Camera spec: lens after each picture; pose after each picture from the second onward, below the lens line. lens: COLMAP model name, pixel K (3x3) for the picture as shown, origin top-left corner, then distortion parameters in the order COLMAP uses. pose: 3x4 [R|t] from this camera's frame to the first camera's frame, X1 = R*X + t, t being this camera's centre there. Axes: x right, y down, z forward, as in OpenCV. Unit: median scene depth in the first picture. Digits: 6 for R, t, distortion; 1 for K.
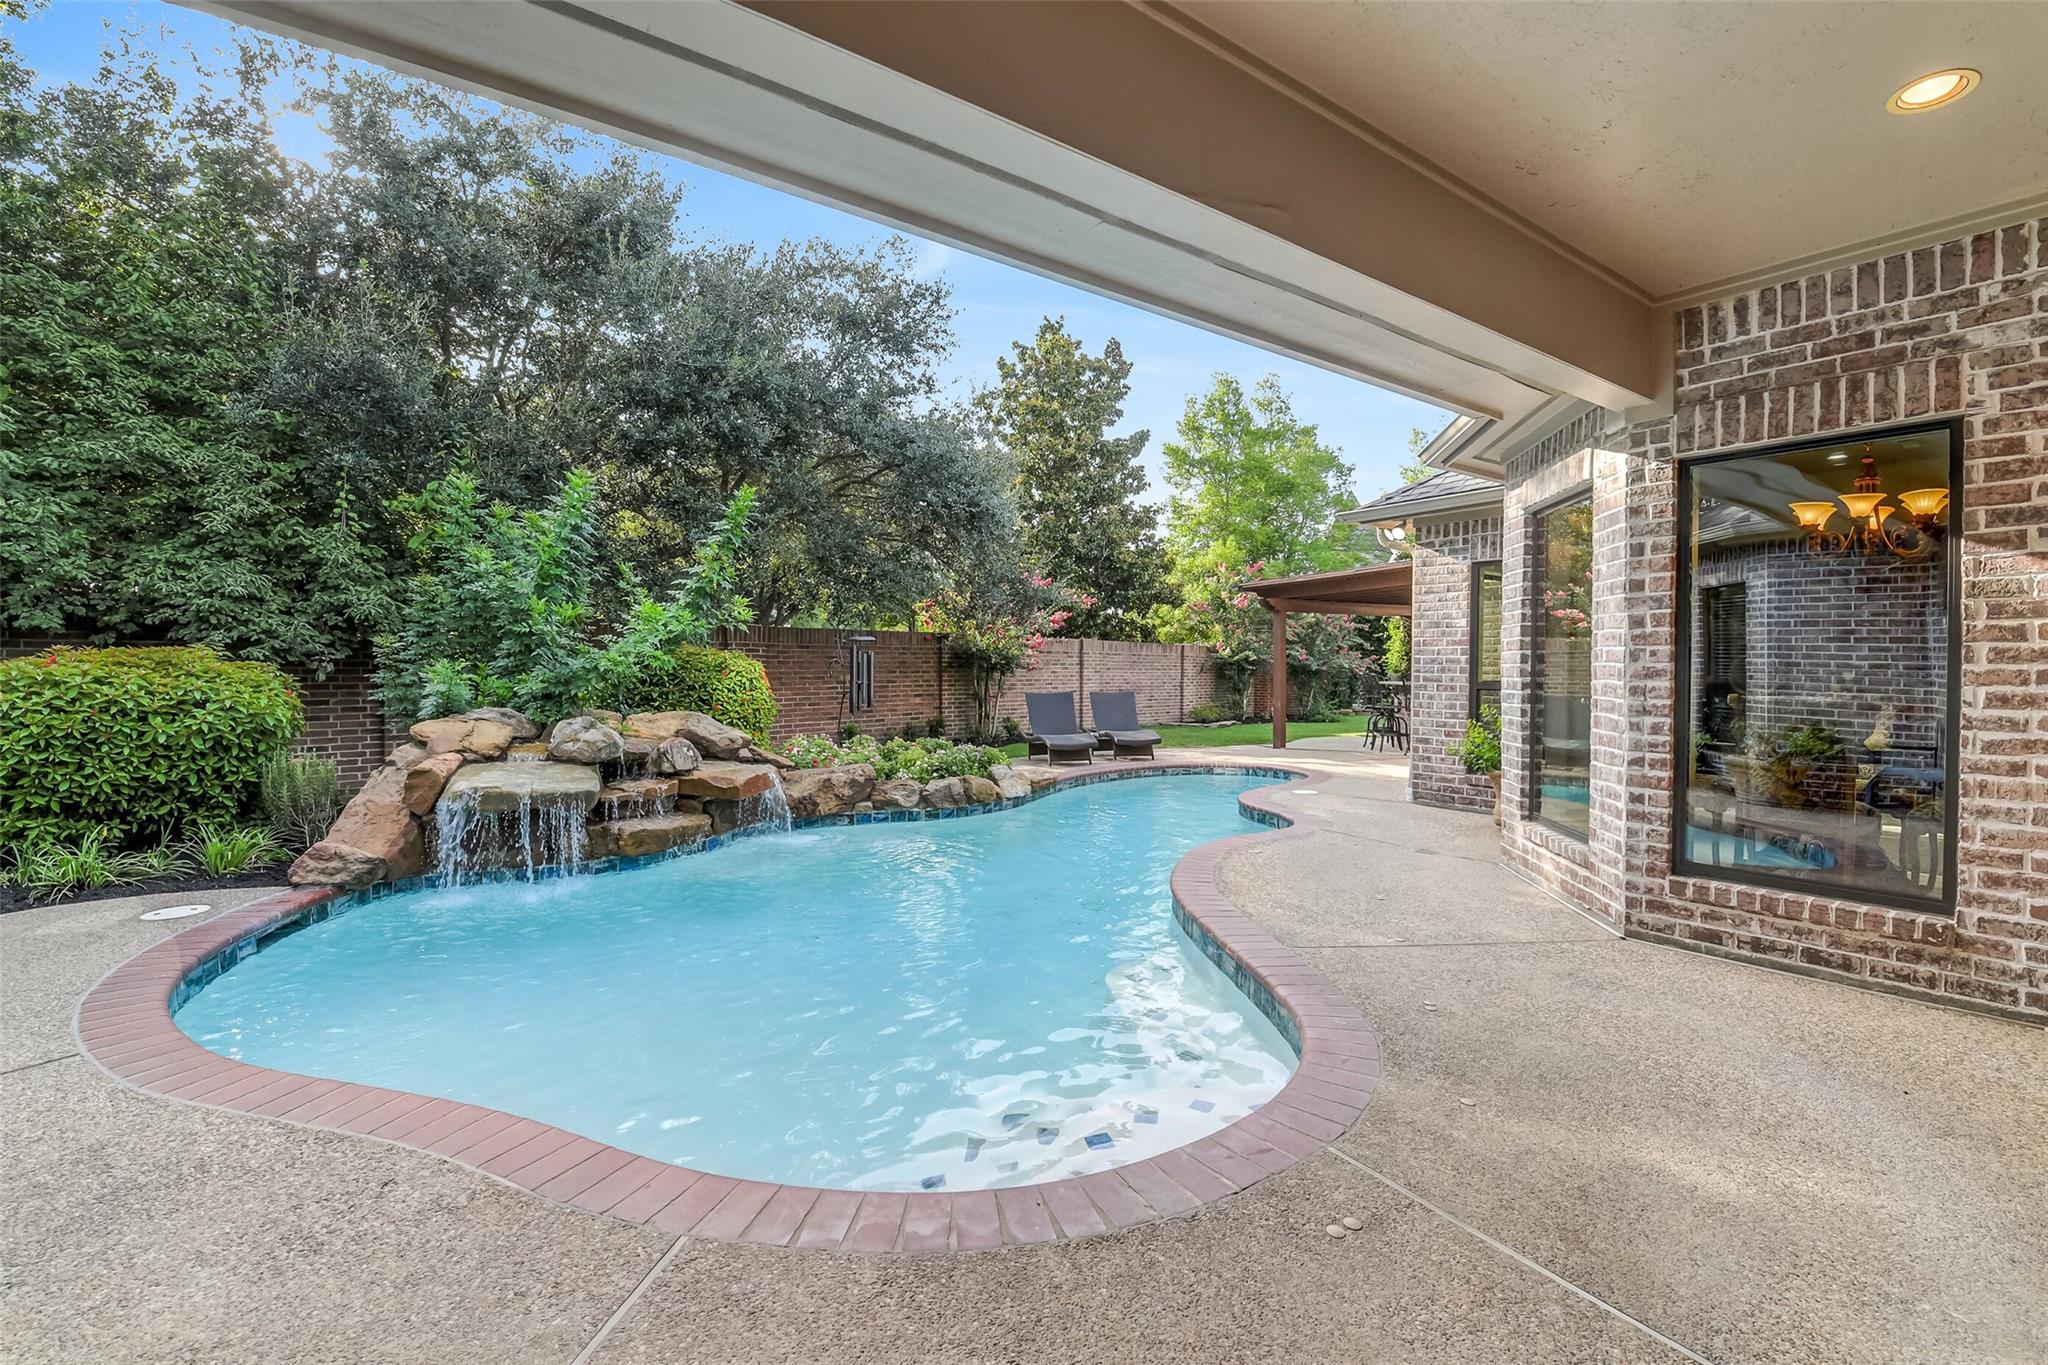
lens RADIAL K [[895.3, 0, 1030.1], [0, 895.3, 678.1], [0, 0, 1]] dist [-0.019923, -0.000701]
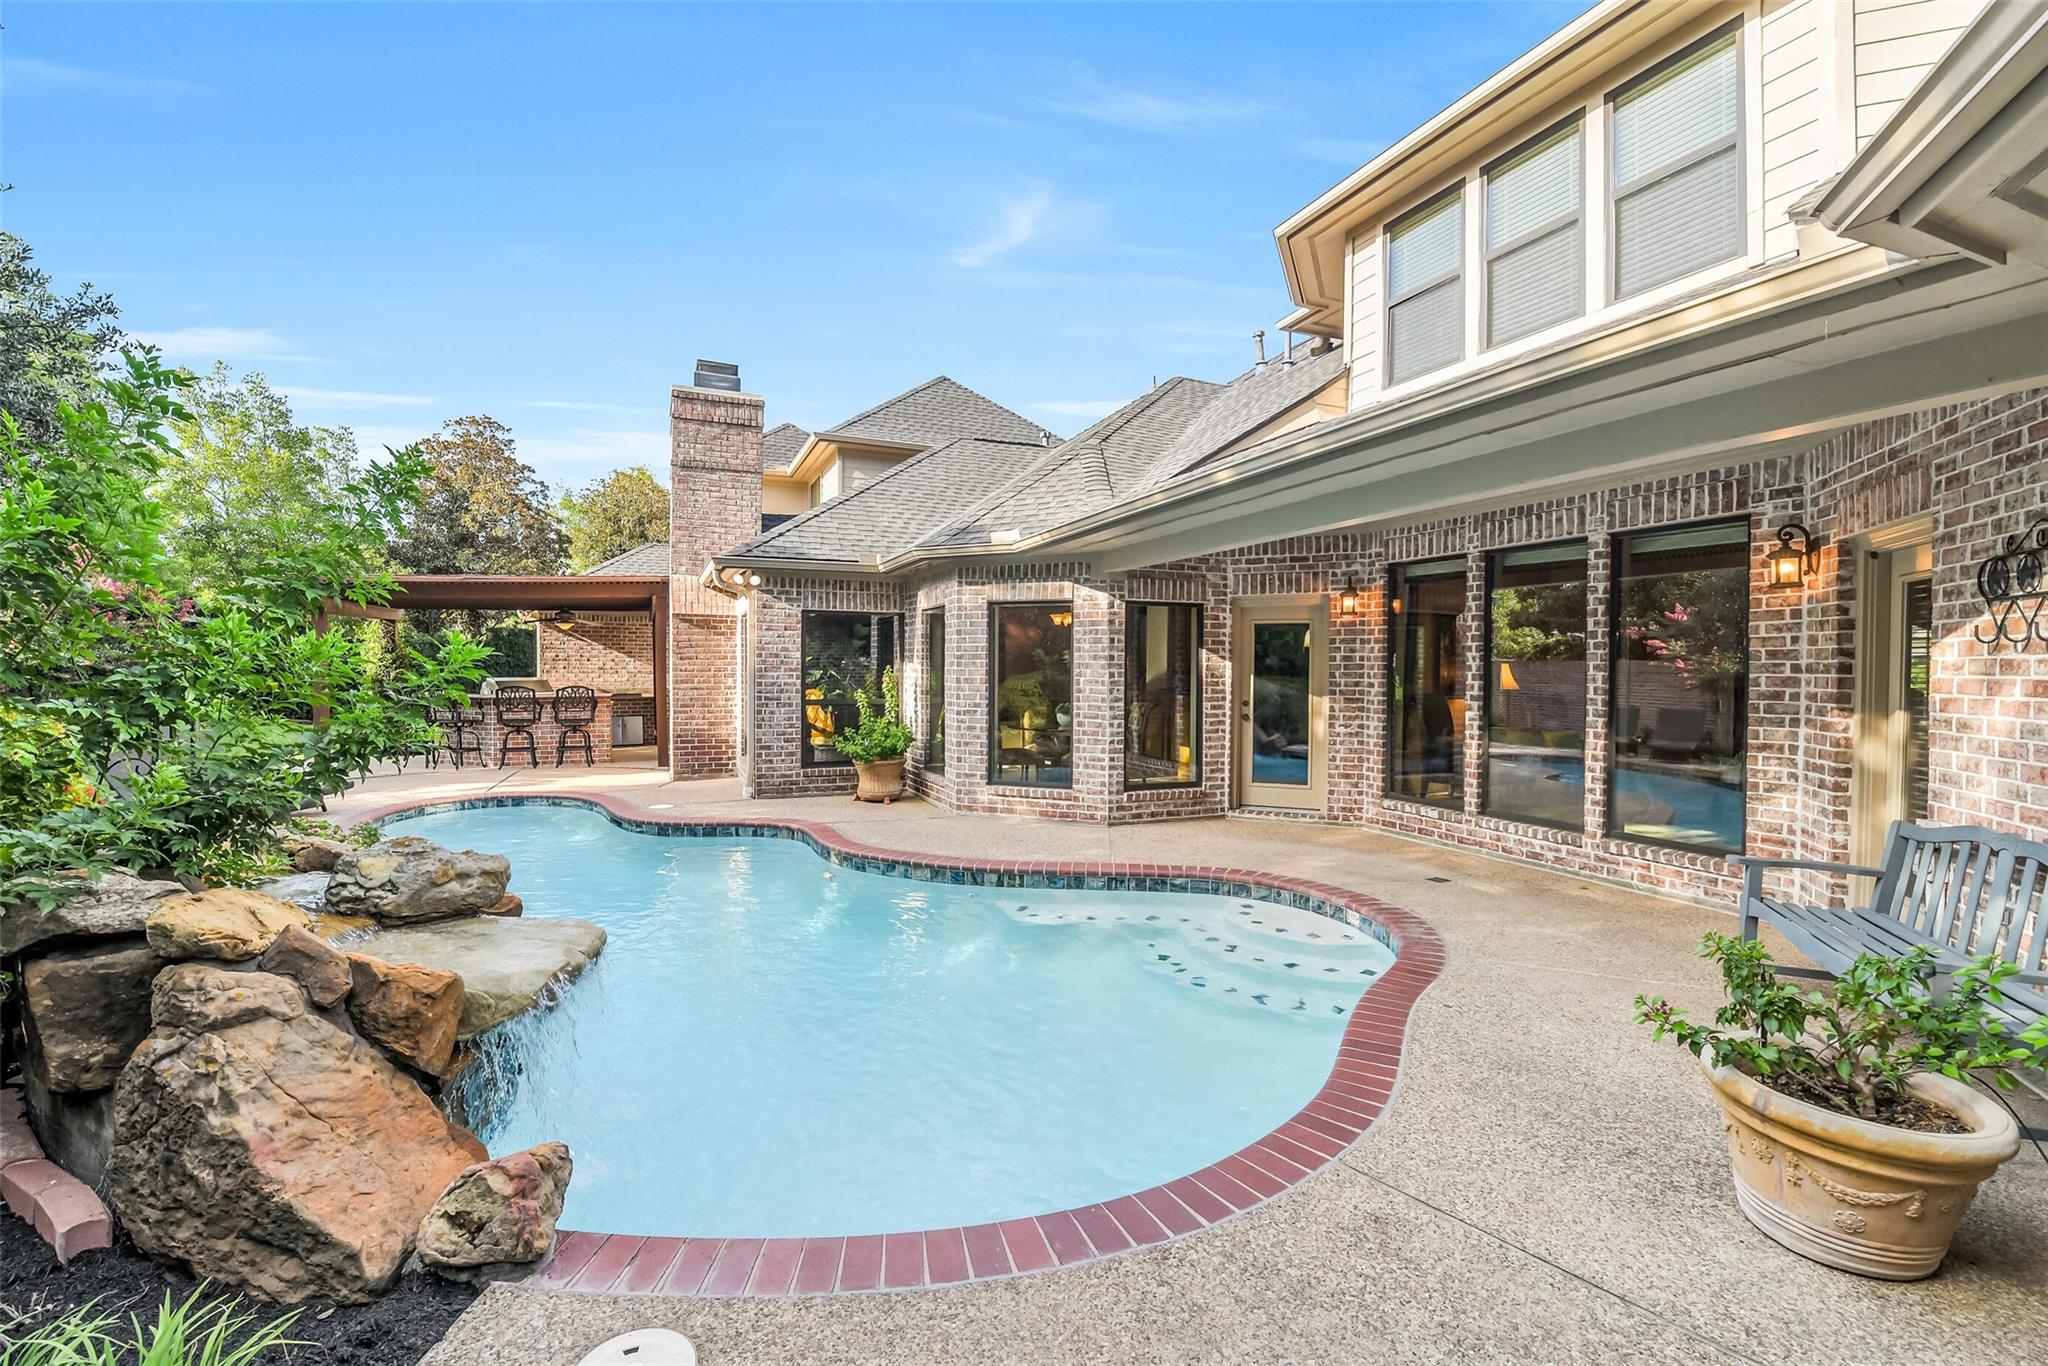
lens RADIAL K [[895.3, 0, 1029.2], [0, 895.3, 682.2], [0, 0, 1]] dist [-0.019923, -0.000701]
pose [[0.203281, -0.023272, 0.978844, -1.428251], [0.006039, 0.999728, 0.022514, -0.095808], [-0.979102, 0.001334, 0.203366, 0.765660]]
